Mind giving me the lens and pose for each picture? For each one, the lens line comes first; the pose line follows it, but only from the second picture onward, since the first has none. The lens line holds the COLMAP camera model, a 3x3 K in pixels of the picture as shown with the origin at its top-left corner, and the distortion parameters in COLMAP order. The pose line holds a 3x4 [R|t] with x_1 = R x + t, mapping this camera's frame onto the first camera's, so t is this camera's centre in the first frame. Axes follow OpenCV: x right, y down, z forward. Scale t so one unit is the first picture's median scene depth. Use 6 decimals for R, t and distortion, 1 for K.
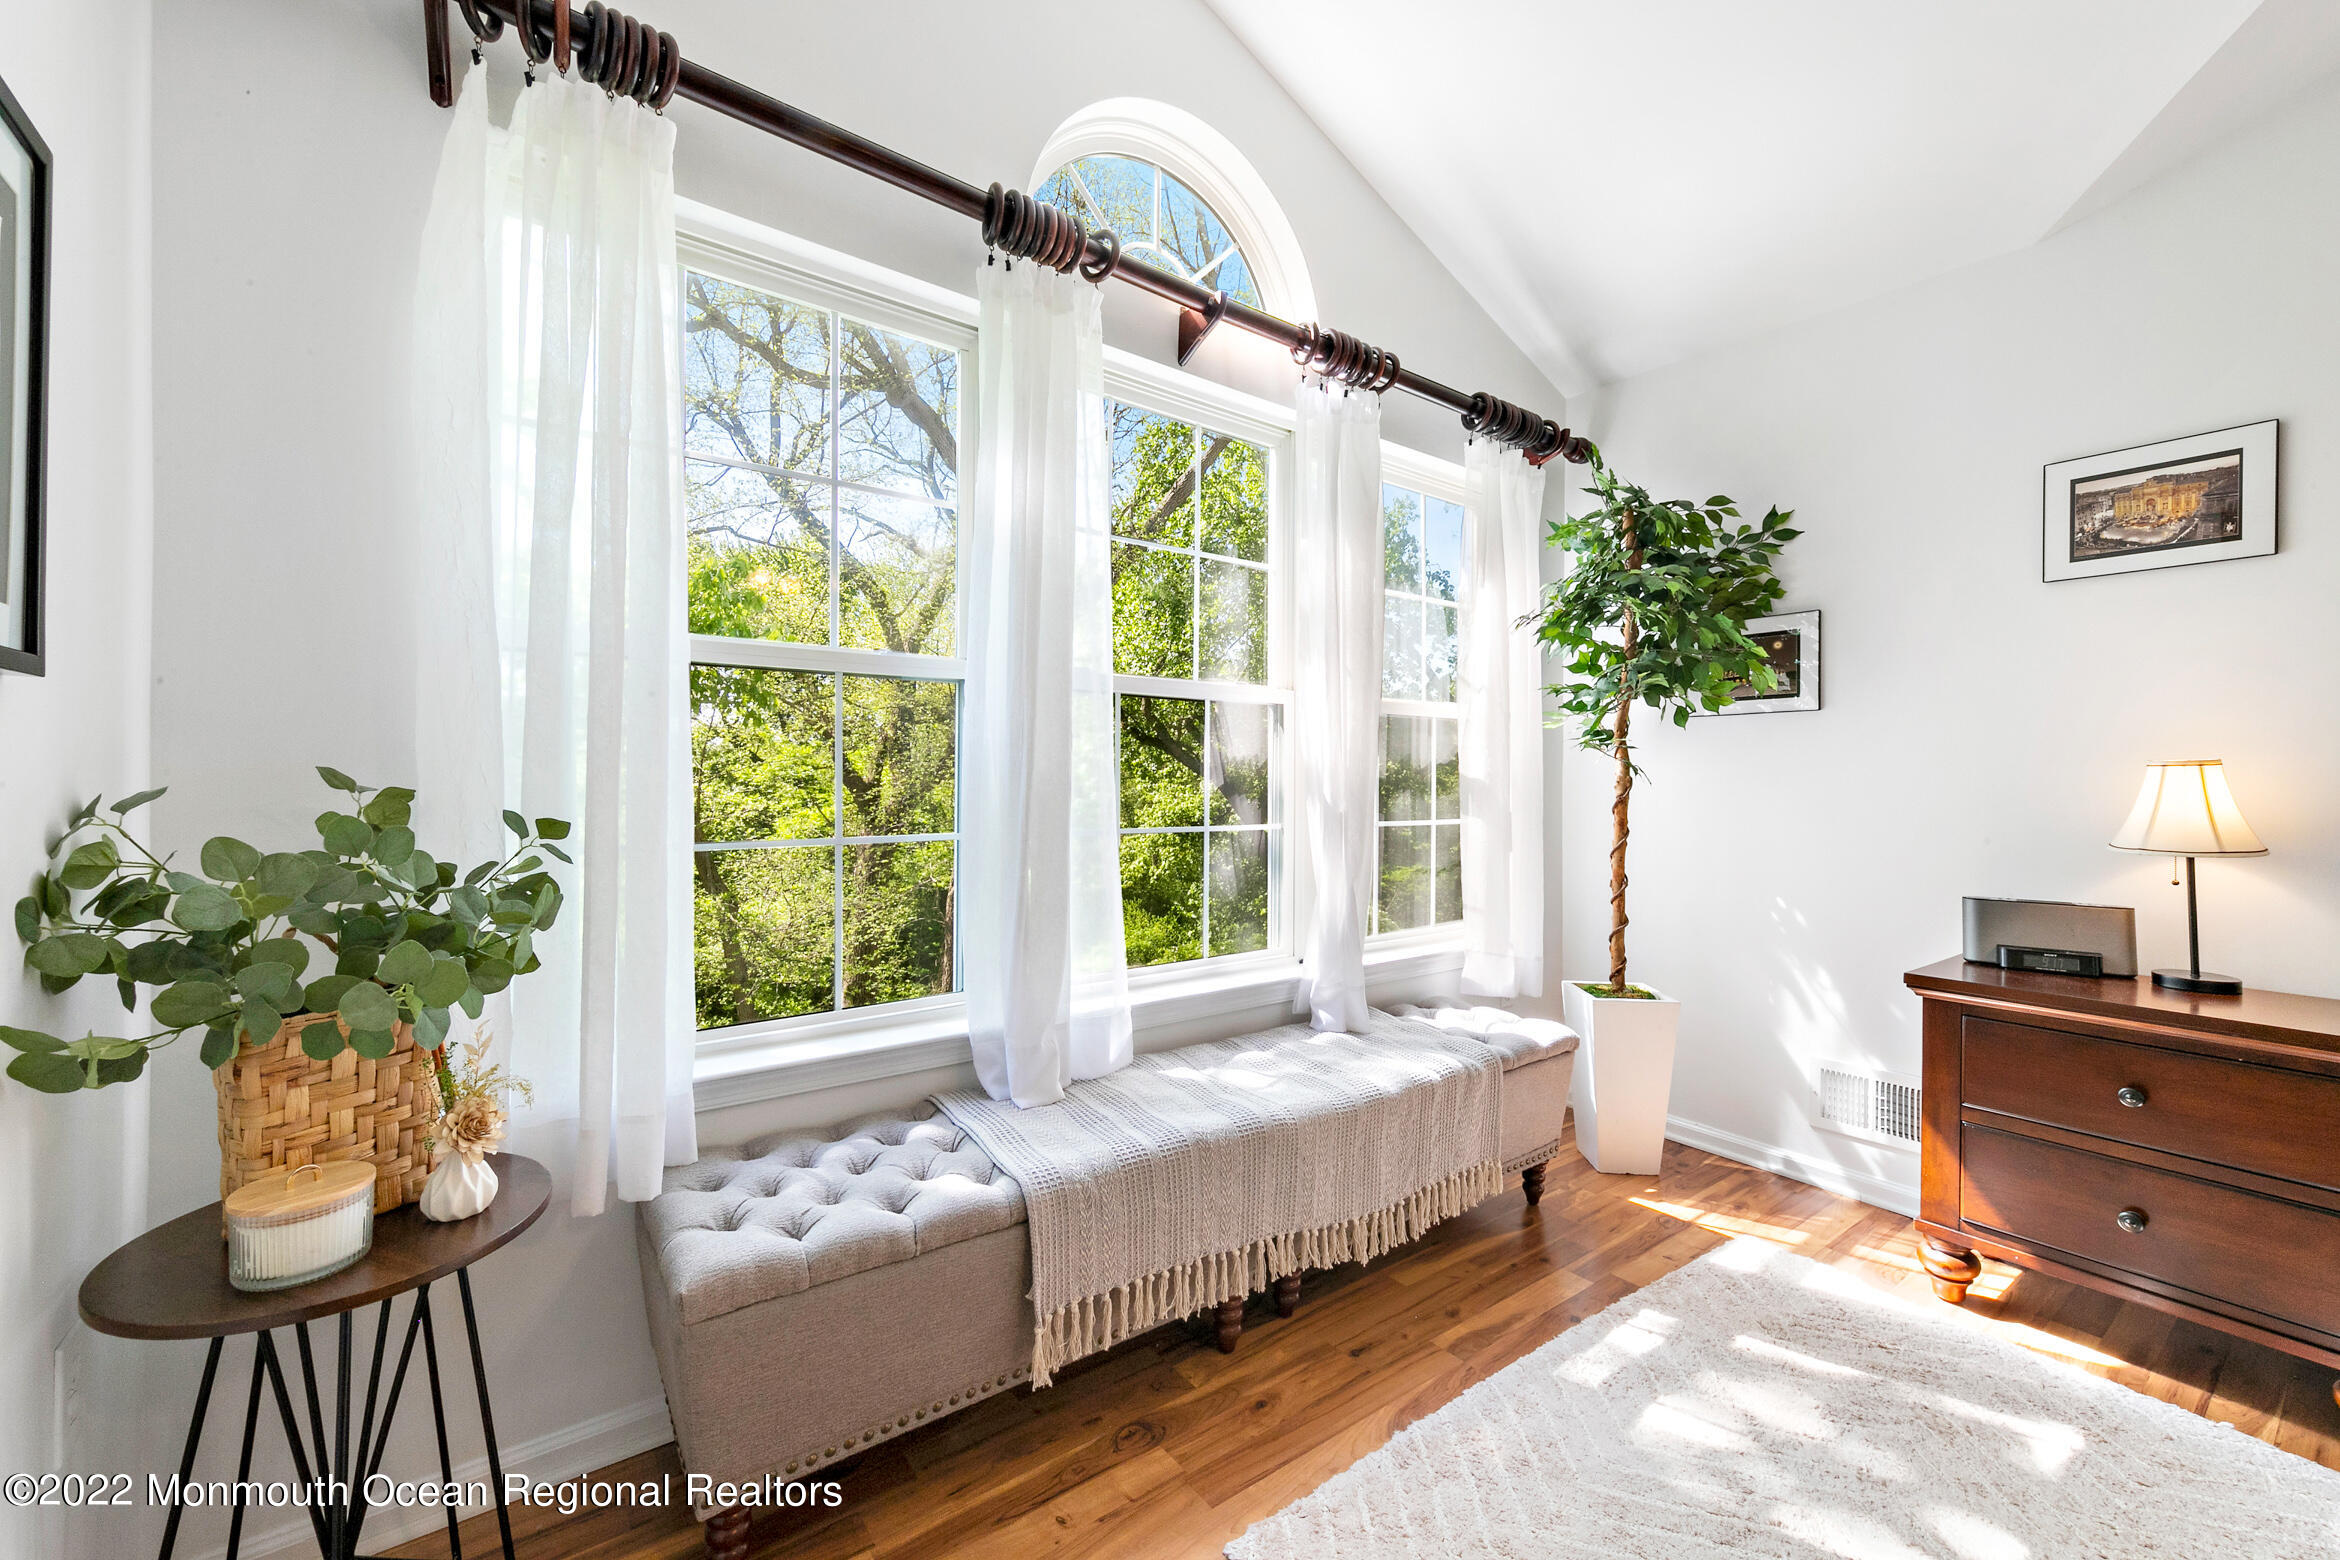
lens RADIAL K [[912.1, 0, 1159.6], [0, 912.1, 772.7], [0, 0, 1]] dist [0.010545, -0.000472]
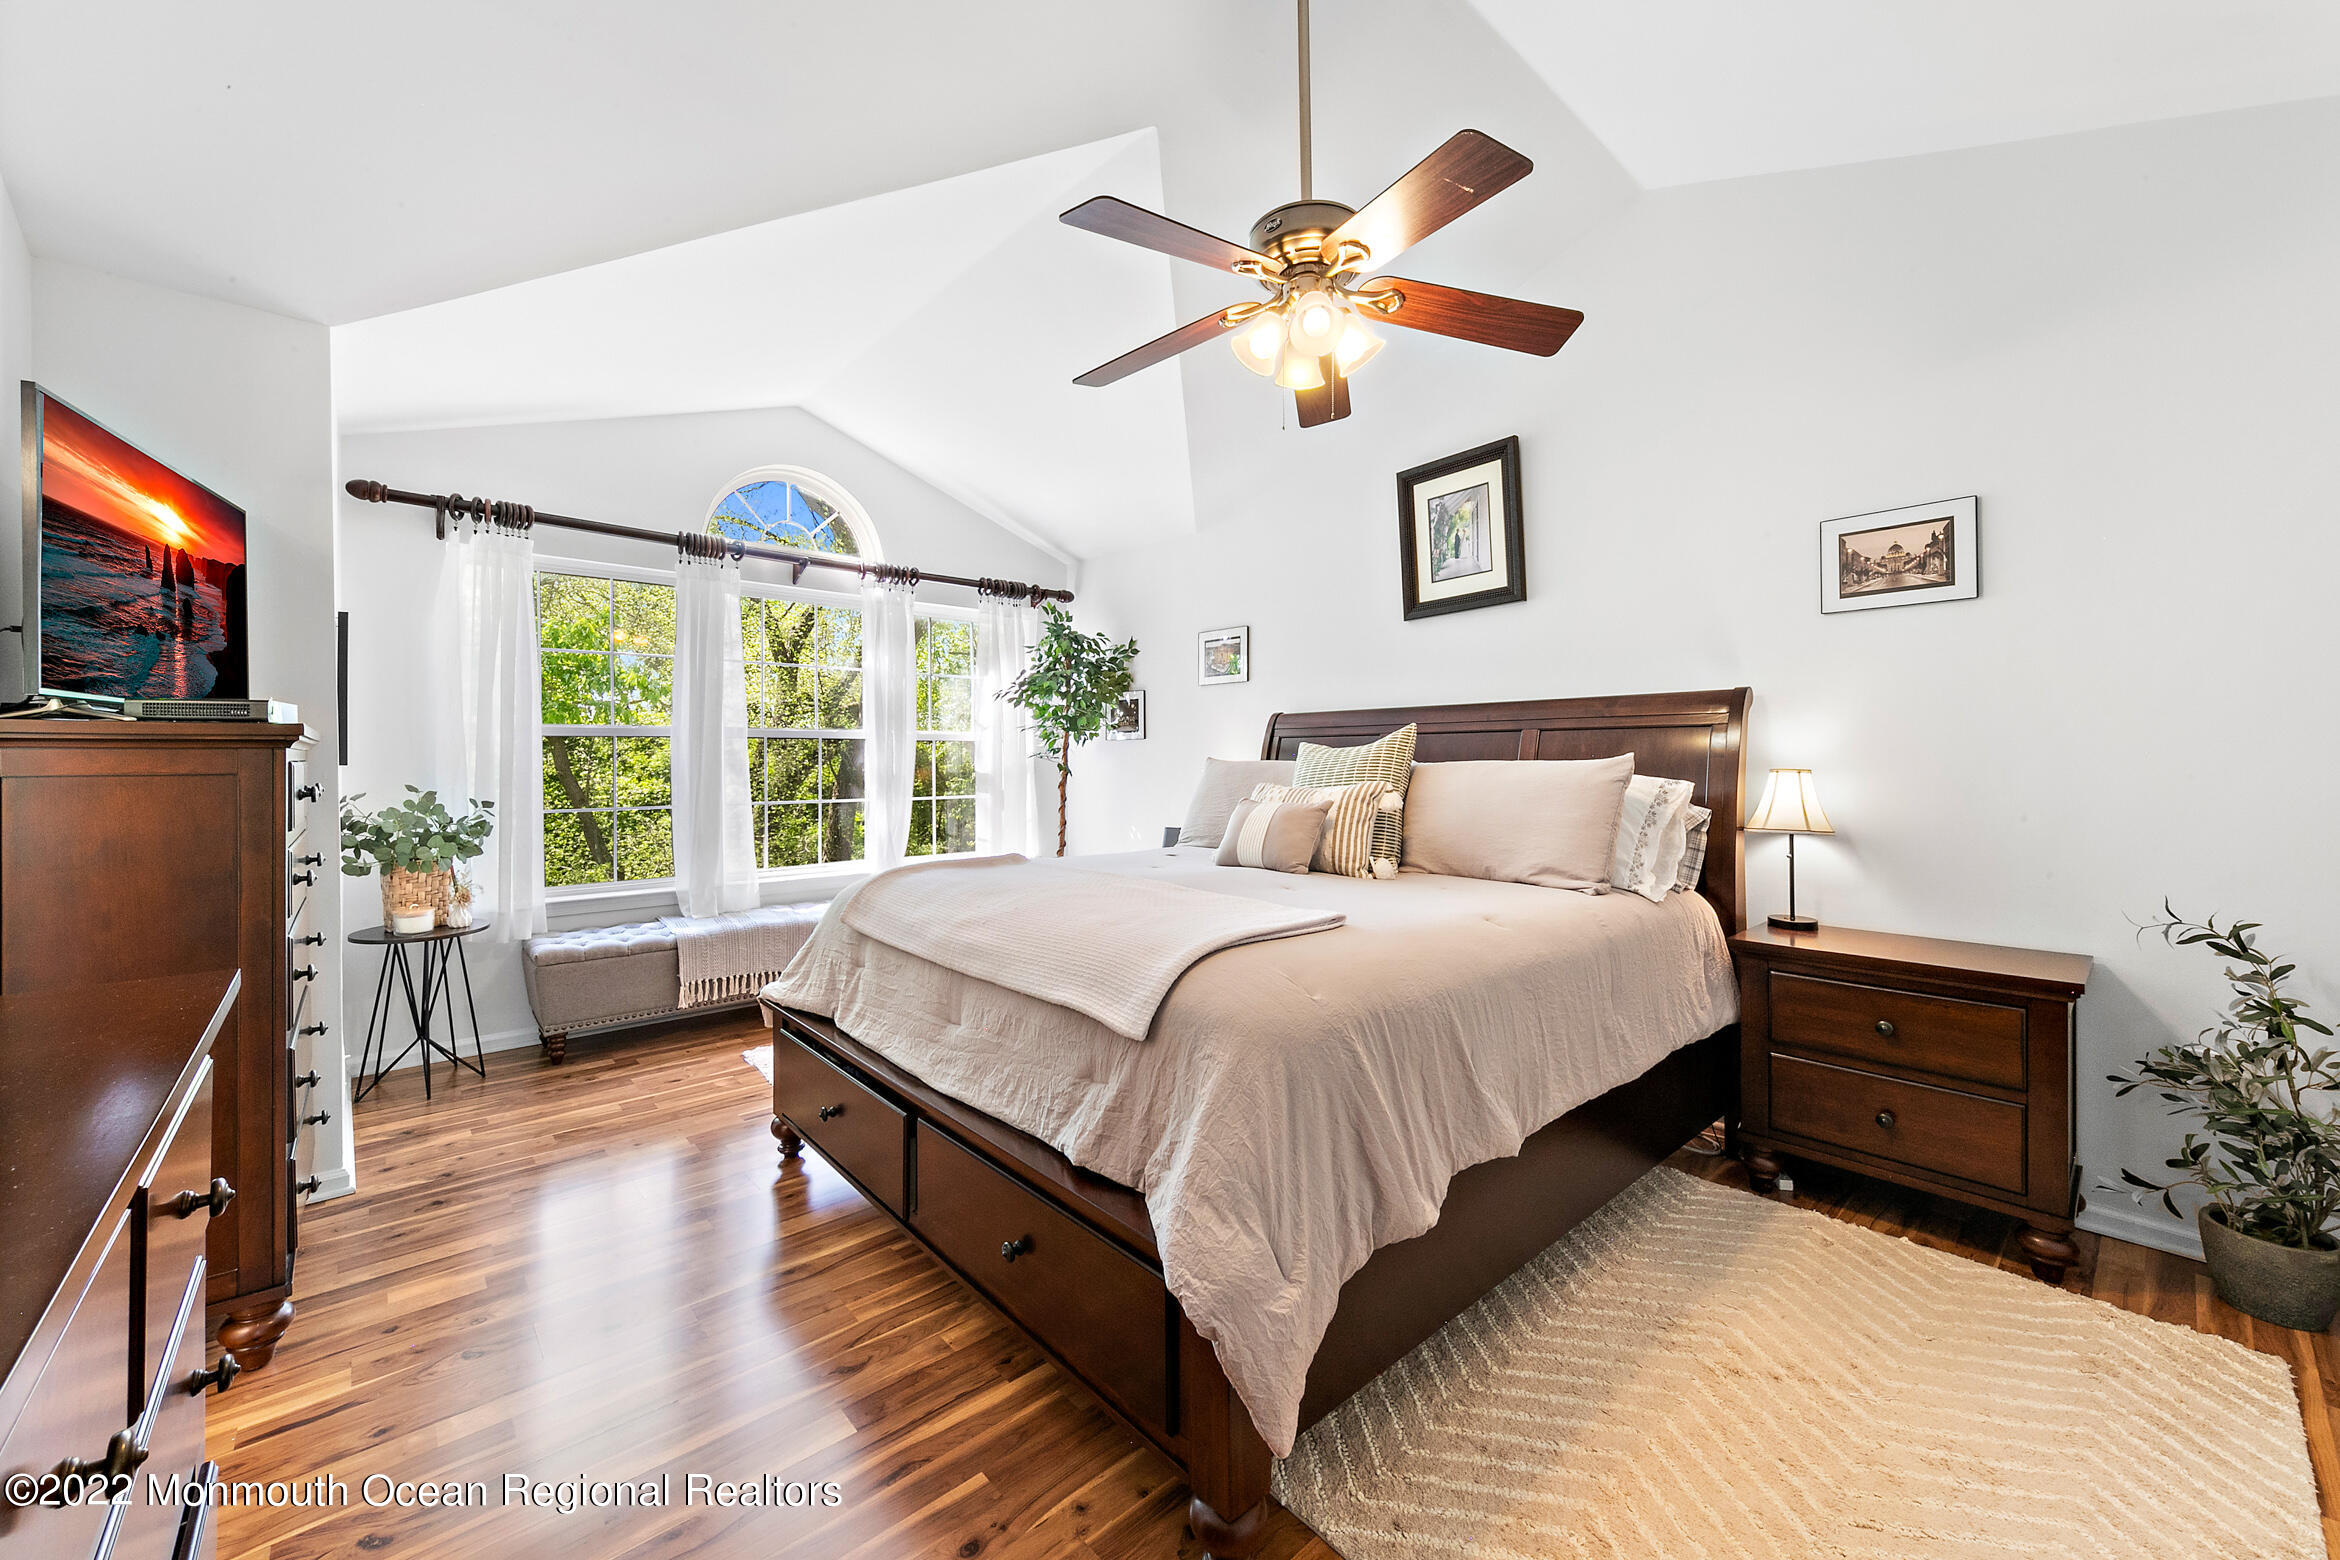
lens RADIAL K [[874.5, 0, 1154.6], [0, 874.5, 758.6], [0, 0, 1]] dist [0.011326, -0.000168]
pose [[0.996915, -0.008086, 0.078077, 1.184172], [0.007110, 0.999893, 0.012768, -0.100746], [-0.078172, -0.012174, 0.996866, -1.876232]]
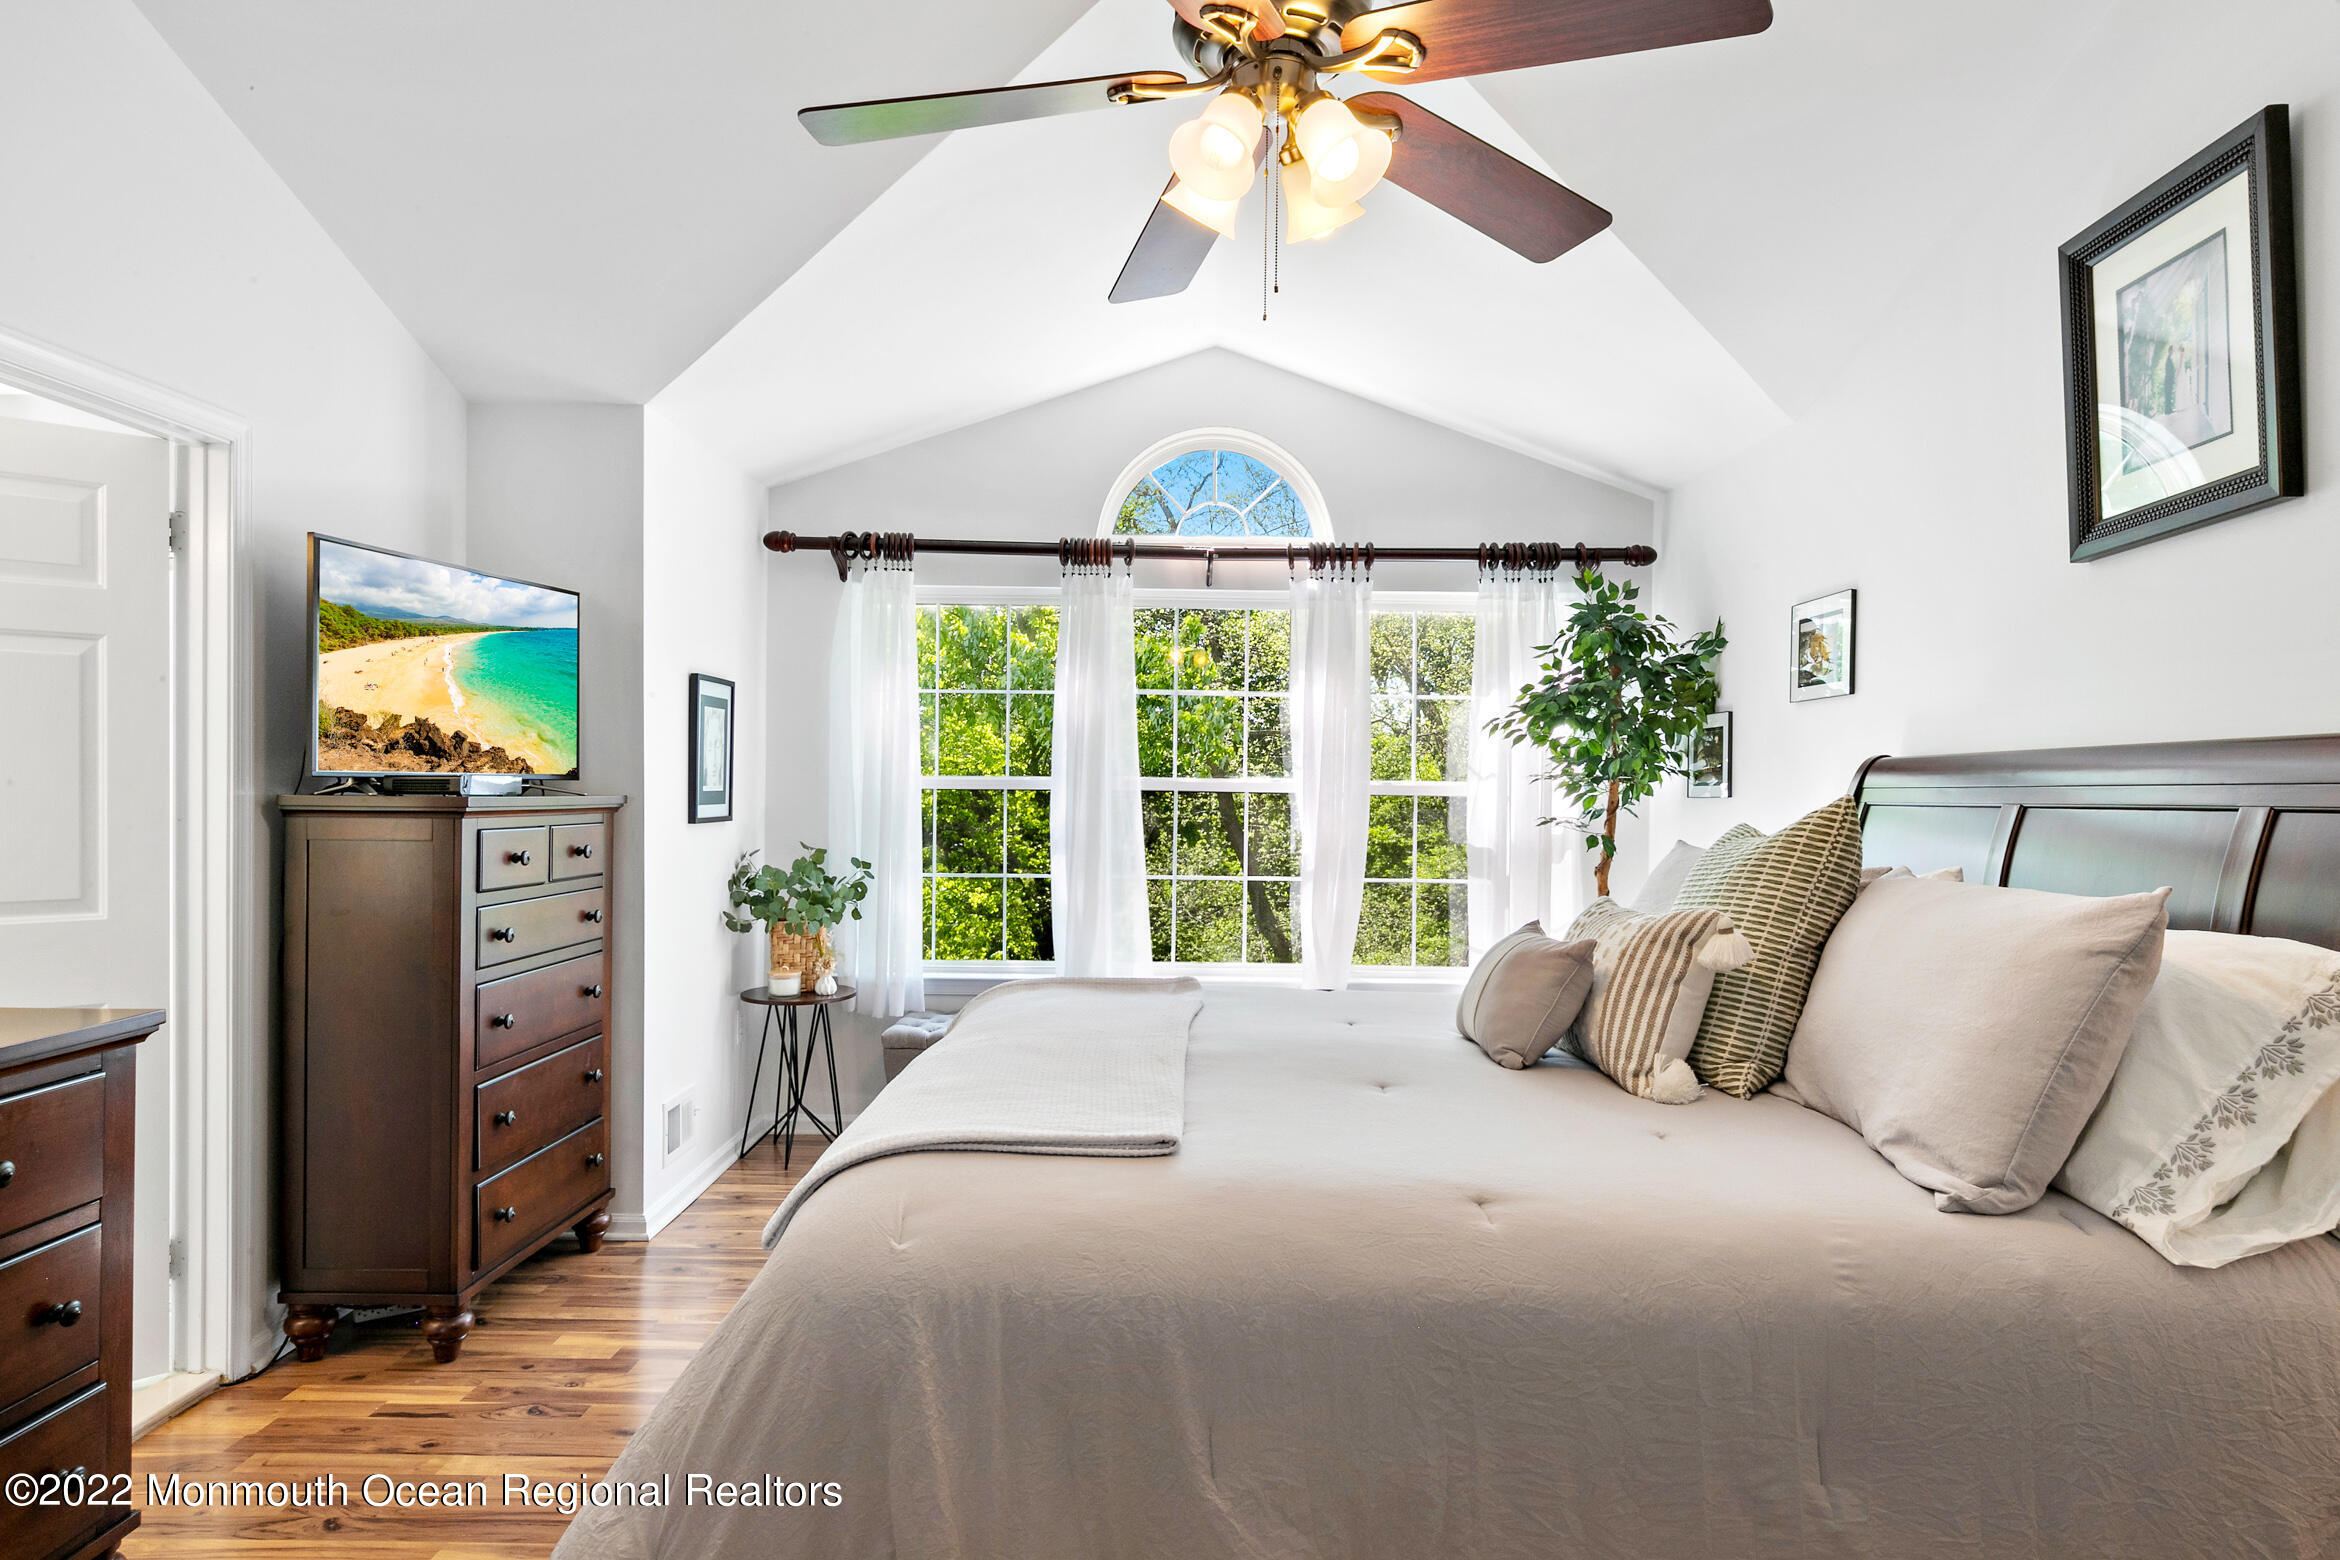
lens RADIAL K [[1338.1, 0, 1175.3], [0, 1338.1, 792.0], [0, 0, 1]] dist [-0.002925, 0.001083]
pose [[0.802739, 0.003179, -0.596323, 2.326968], [-0.000715, 0.999990, 0.004368, -0.164674], [0.596331, -0.003080, 0.802733, -1.531344]]
